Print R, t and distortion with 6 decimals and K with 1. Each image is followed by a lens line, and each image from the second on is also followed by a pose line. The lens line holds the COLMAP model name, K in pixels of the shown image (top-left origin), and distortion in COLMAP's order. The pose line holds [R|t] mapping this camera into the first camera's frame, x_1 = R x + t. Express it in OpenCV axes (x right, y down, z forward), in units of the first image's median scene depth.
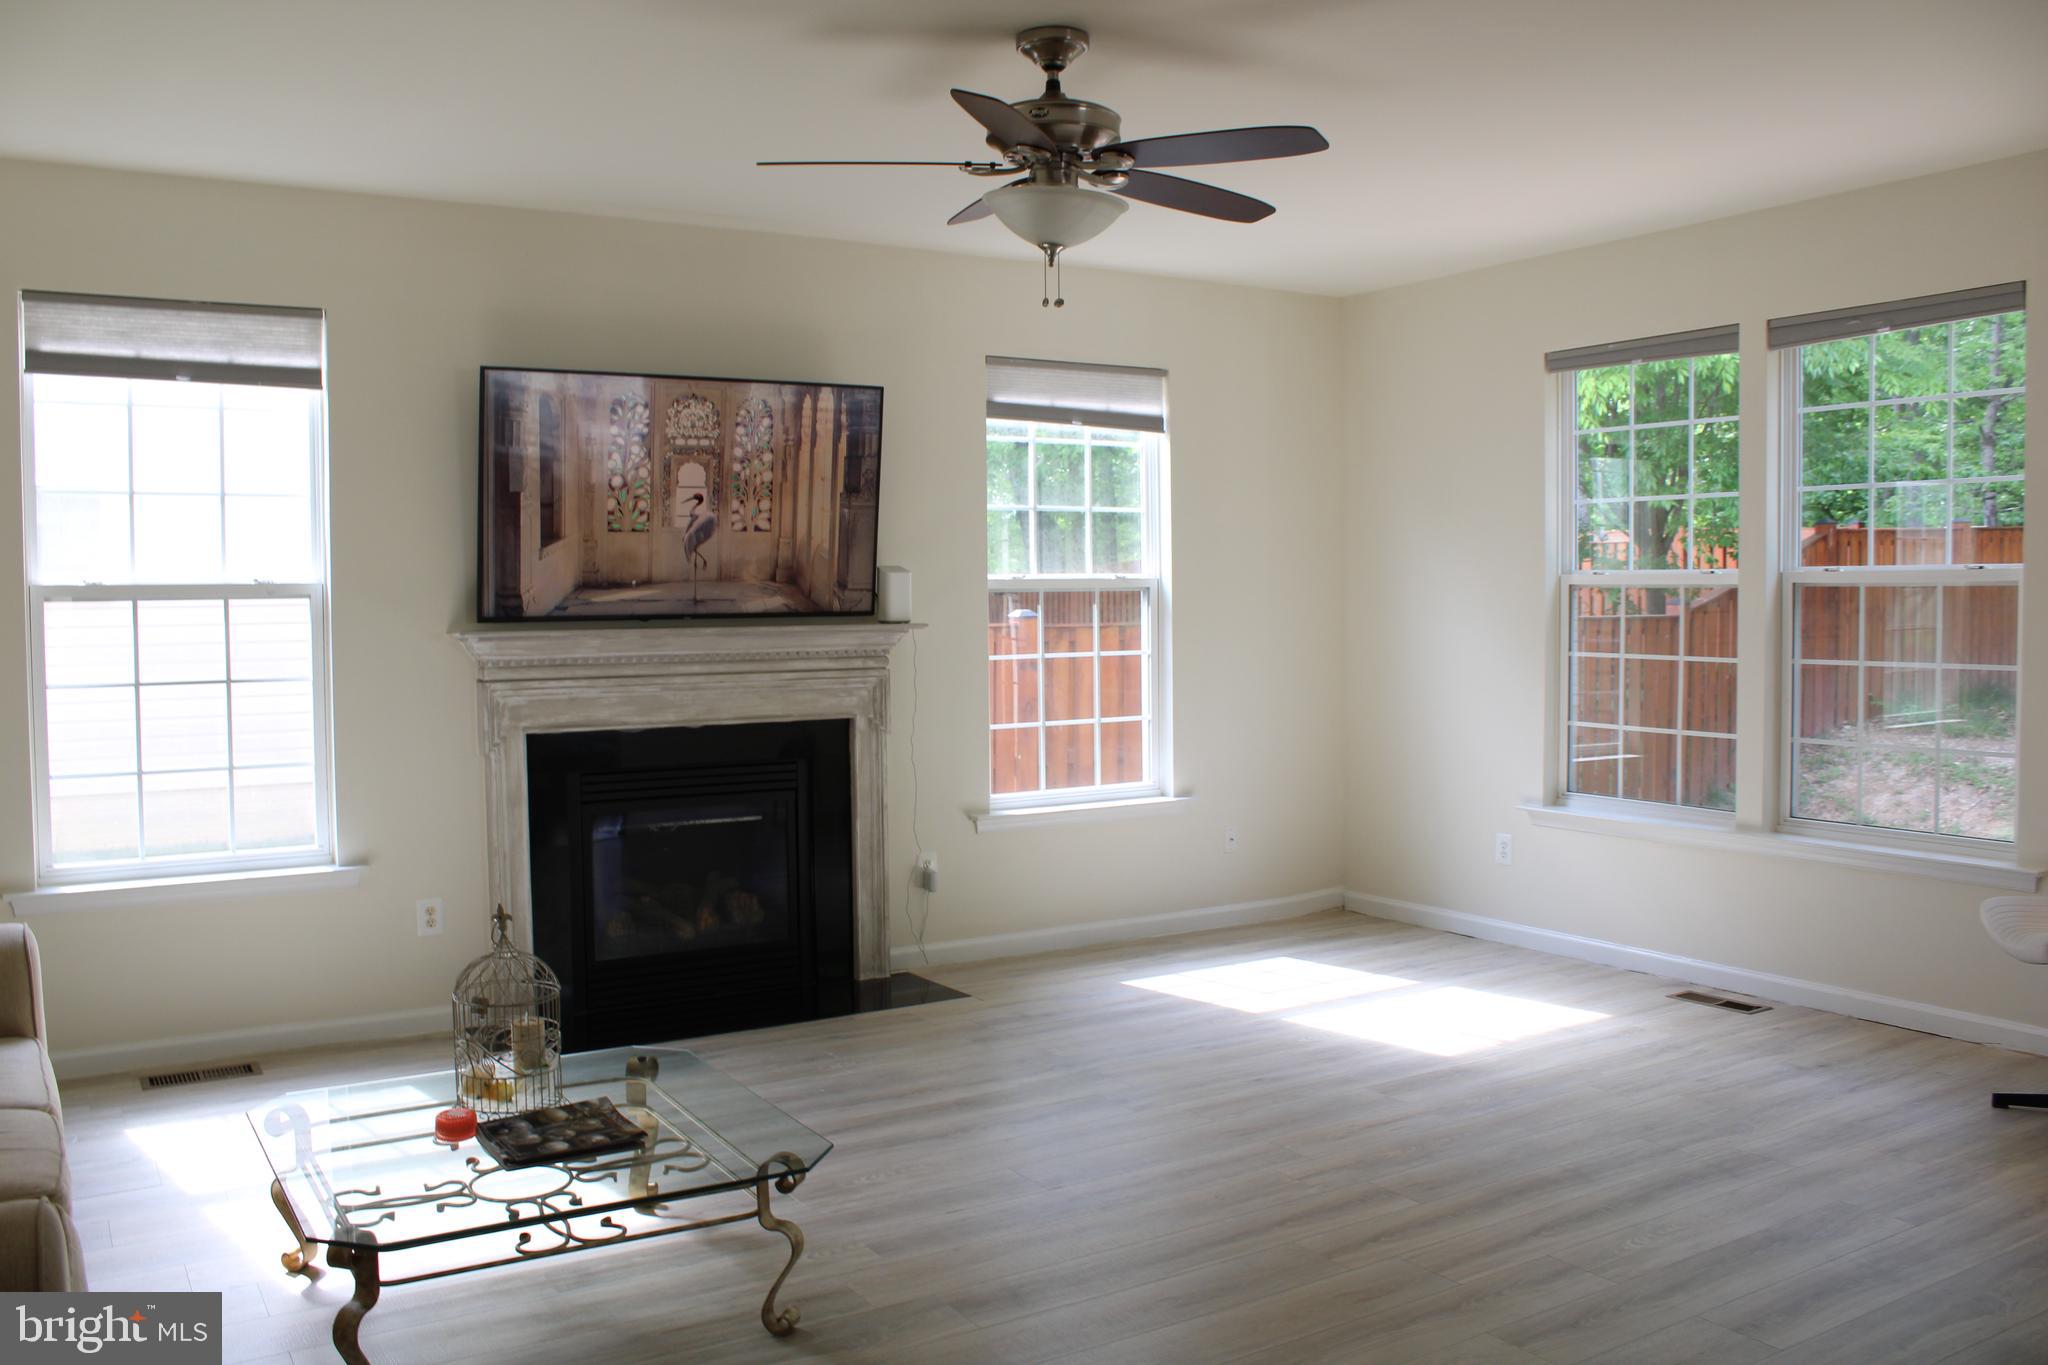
lens RADIAL K [[1695.5, 0, 1024.0], [0, 1695.5, 682.5], [0, 0, 1]] dist [-0.184164, 0.178530]
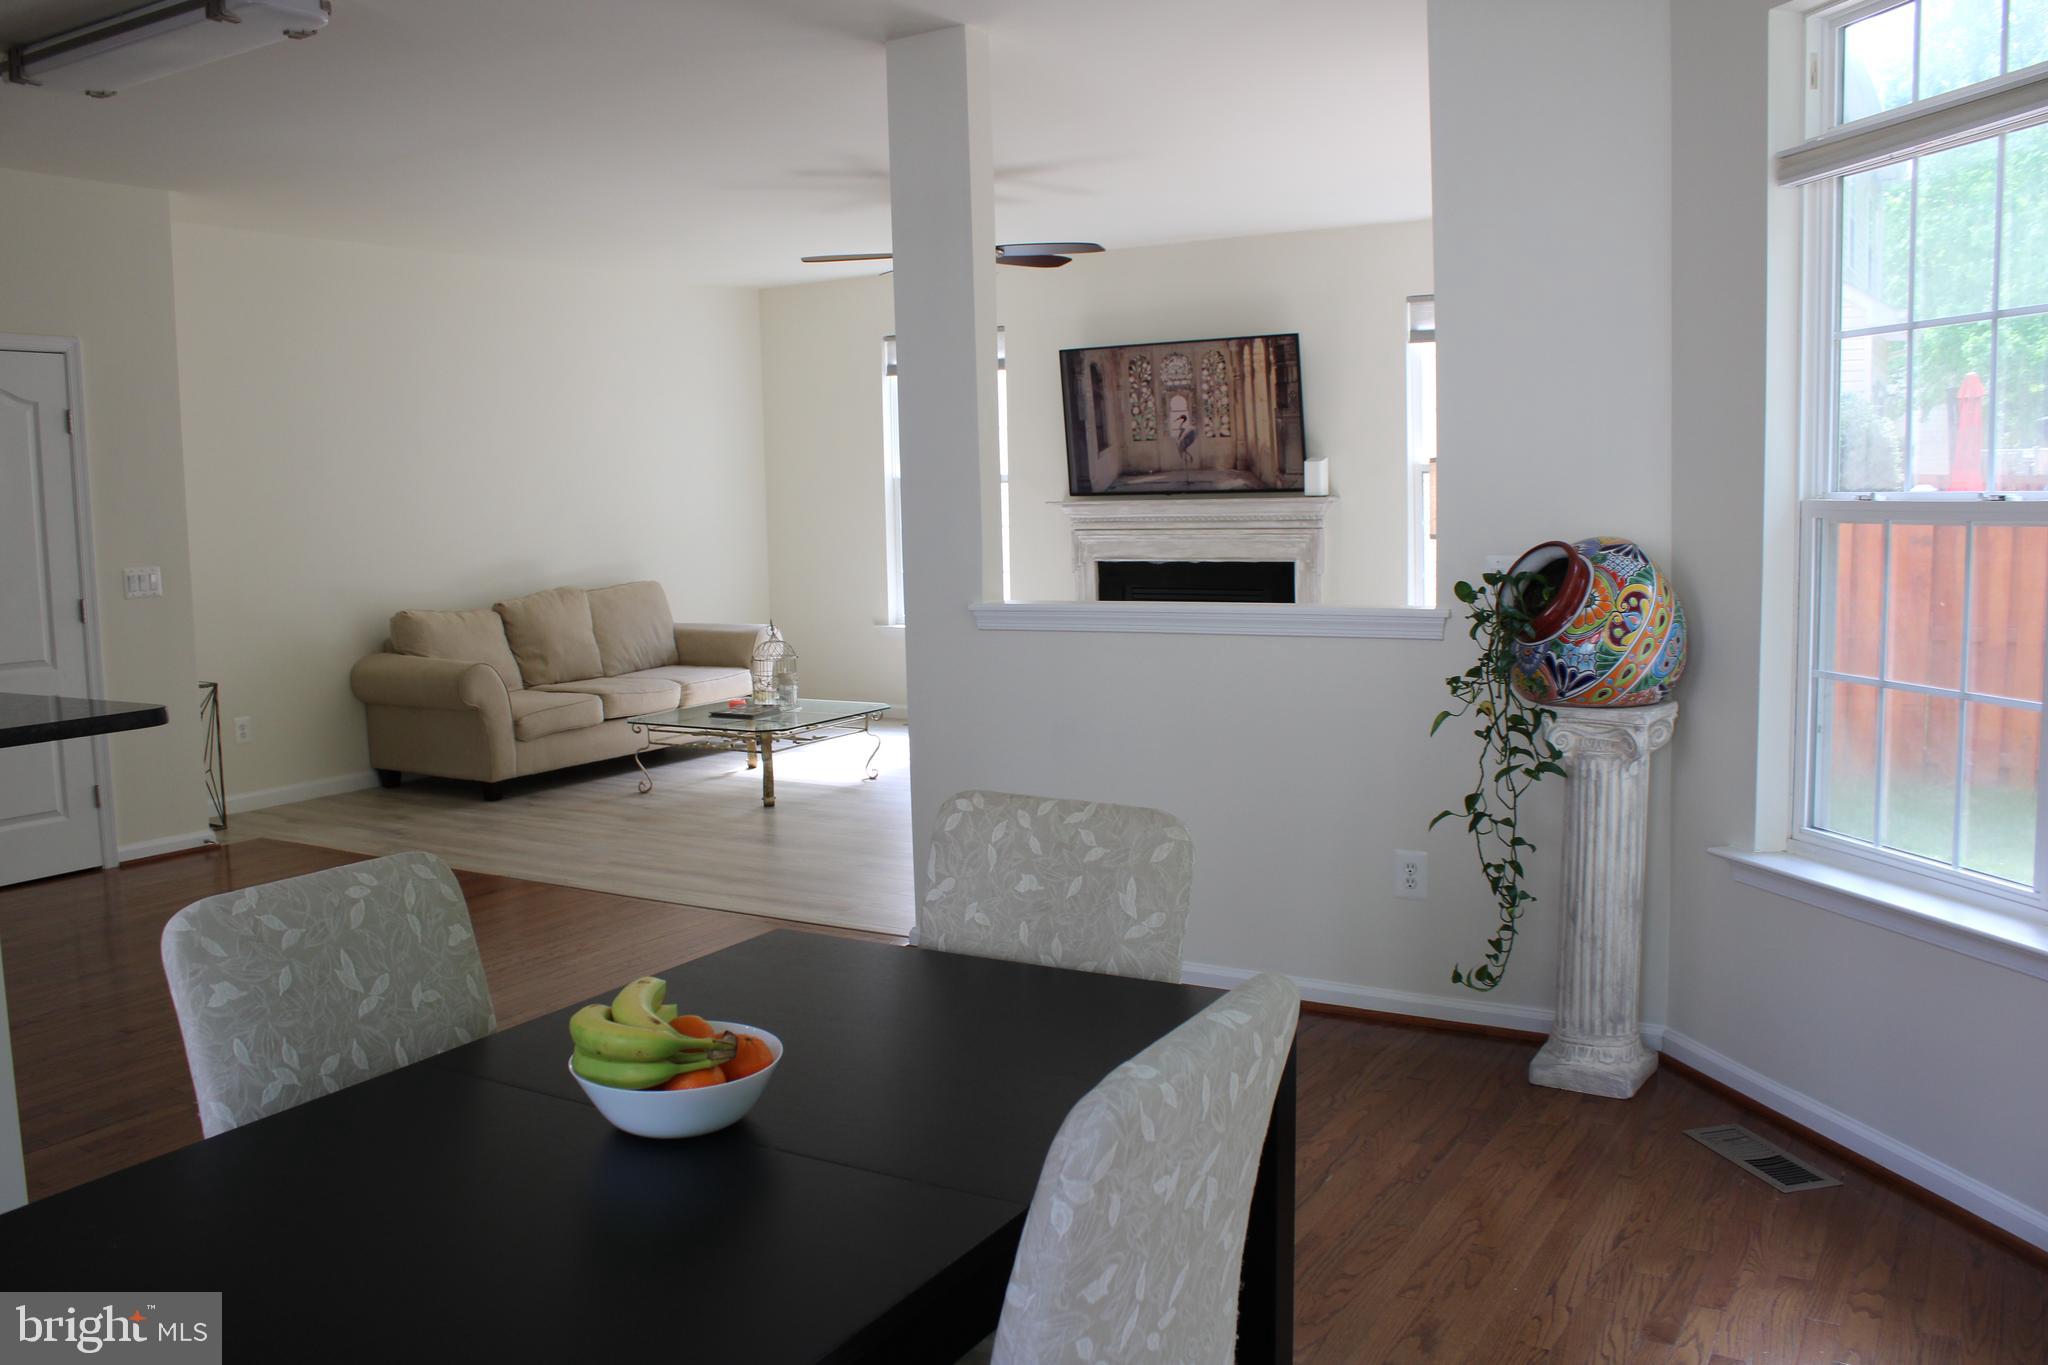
lens RADIAL K [[1695.5, 0, 1024.0], [0, 1695.5, 682.5], [0, 0, 1]] dist [-0.184164, 0.178530]
pose [[0.445492, 0.075652, -0.892084, 1.173480], [-0.046522, 0.997033, 0.061320, 0.049282], [0.894077, 0.014184, 0.447689, 0.151845]]
